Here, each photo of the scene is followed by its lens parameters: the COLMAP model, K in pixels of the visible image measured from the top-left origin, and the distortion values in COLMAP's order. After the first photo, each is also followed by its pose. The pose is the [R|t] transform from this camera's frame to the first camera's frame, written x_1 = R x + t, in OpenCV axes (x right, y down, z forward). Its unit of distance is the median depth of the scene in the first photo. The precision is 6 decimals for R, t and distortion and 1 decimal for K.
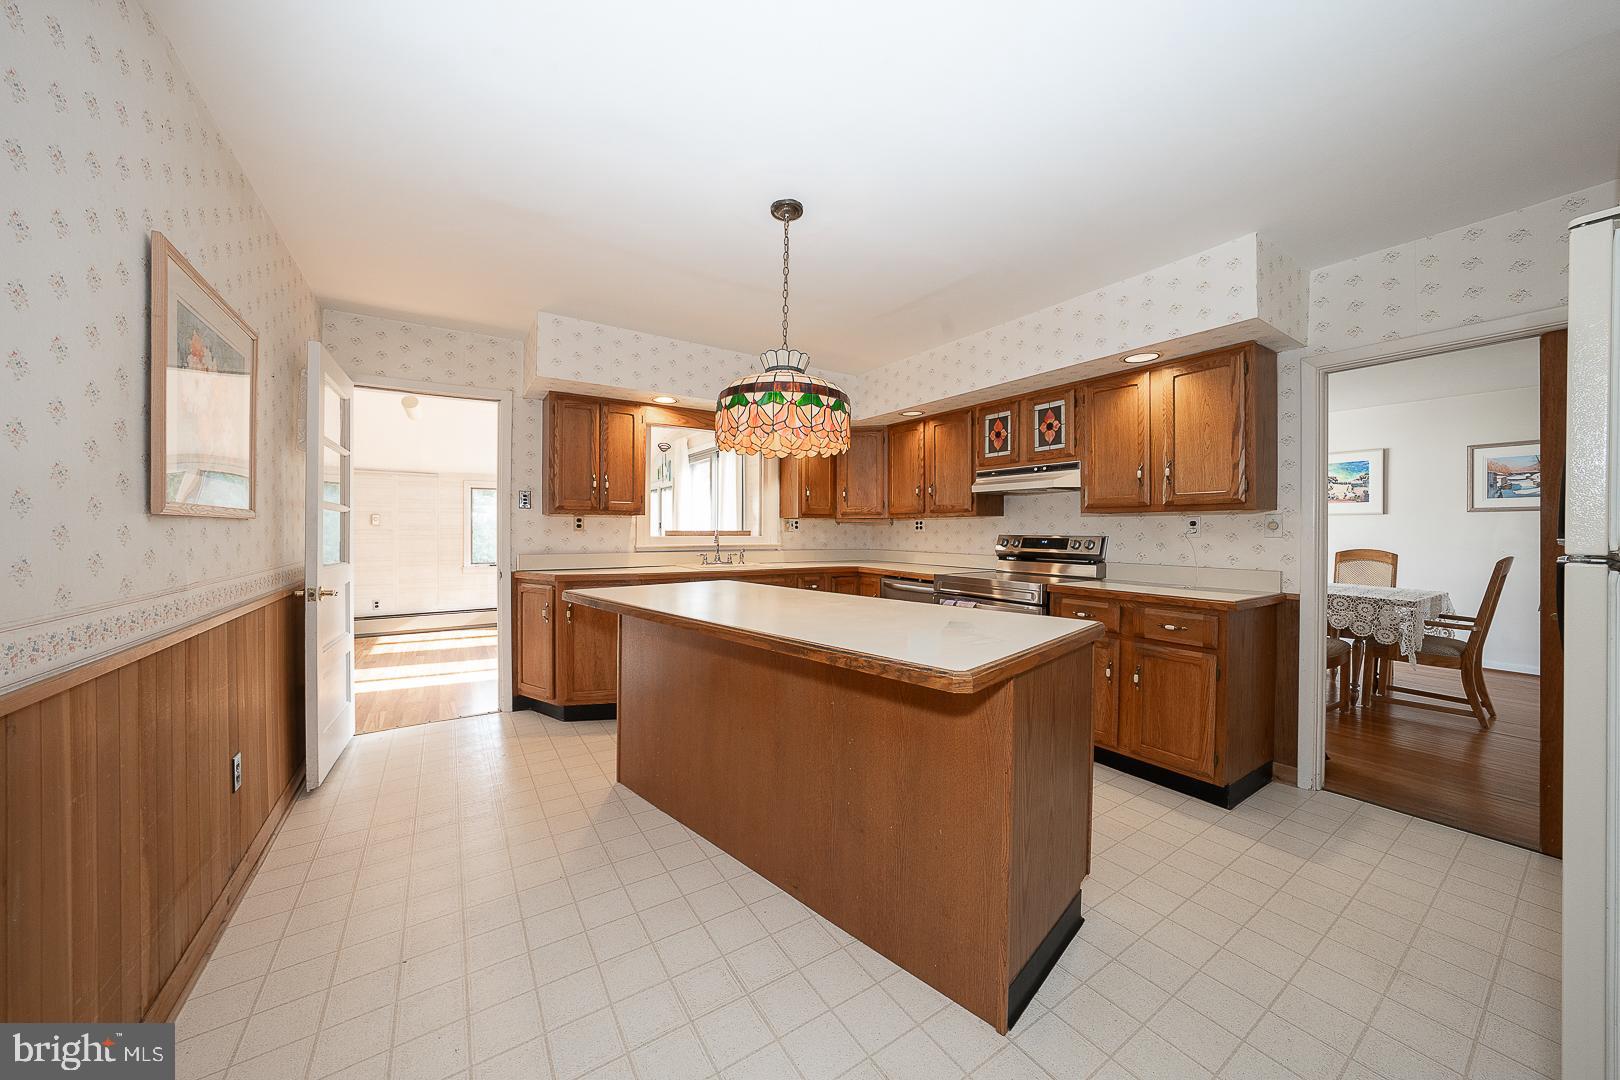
lens RADIAL K [[557.4, 0, 810.4], [0, 557.4, 533.5], [0, 0, 1]] dist [-0.009930, 0.000179]
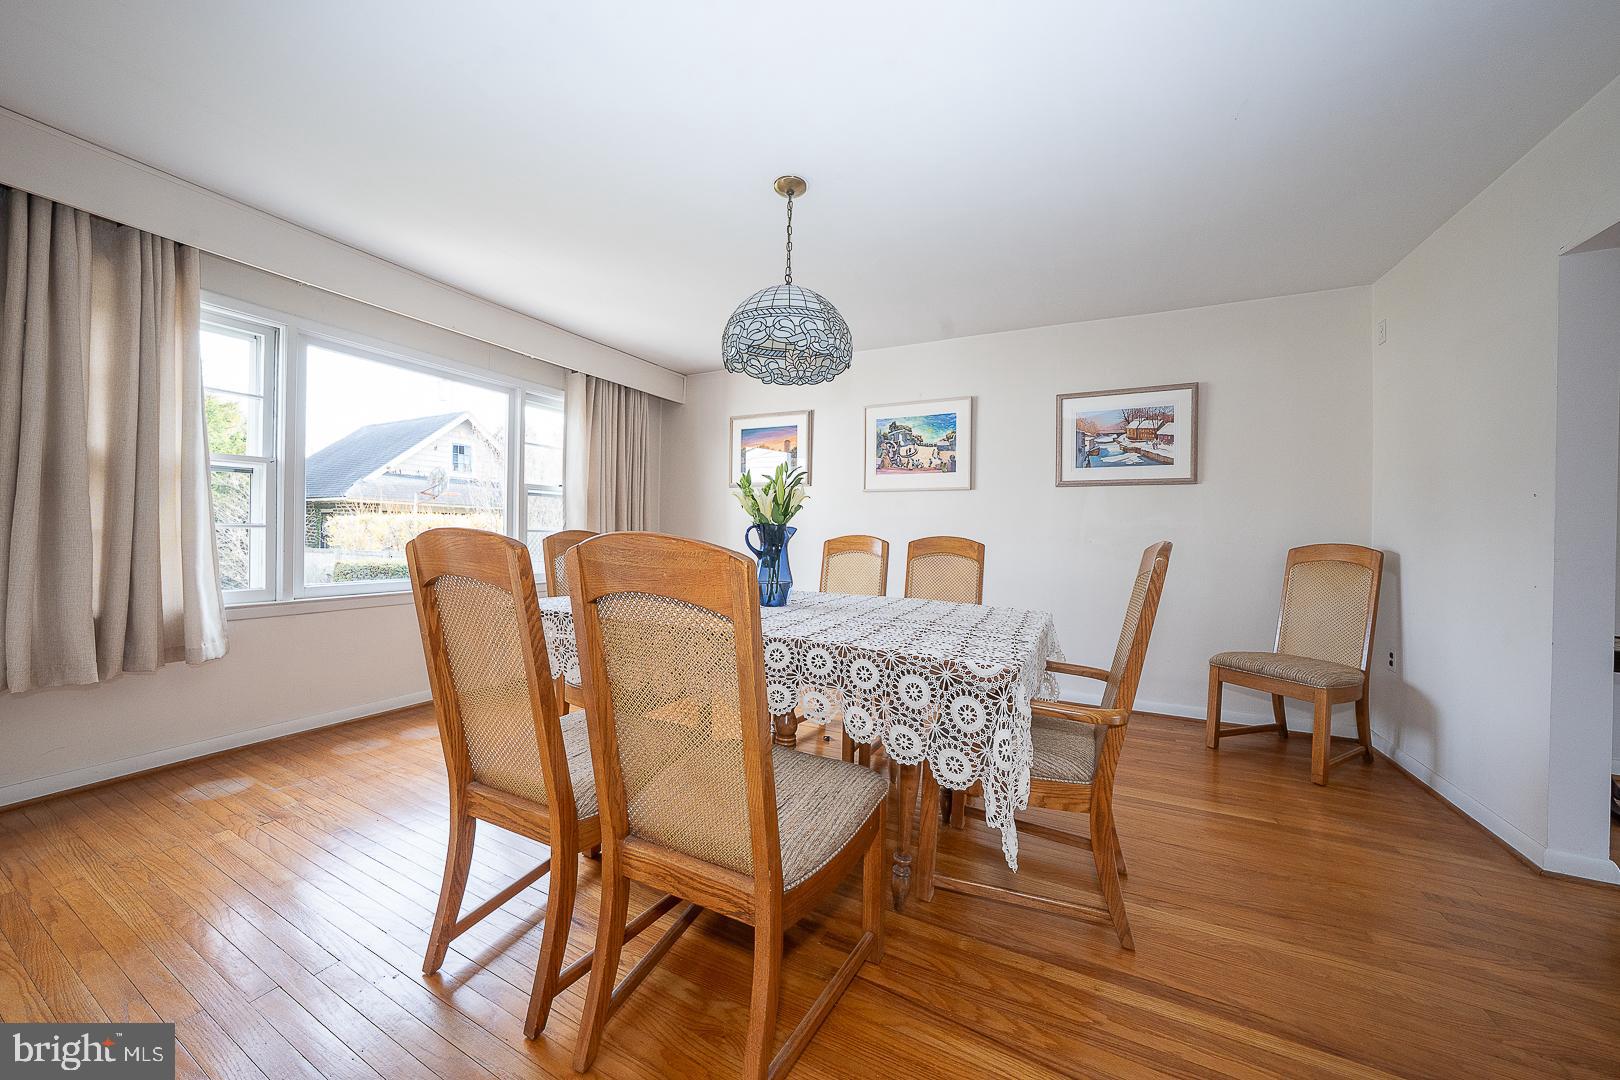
lens RADIAL K [[557.4, 0, 810.4], [0, 557.4, 533.5], [0, 0, 1]] dist [-0.009930, 0.000179]
pose [[0.871979, 0.008989, 0.489461, 0.554056], [-0.010733, 0.999942, 0.000756, 0.025601], [-0.489426, -0.005913, 0.872025, 0.517271]]
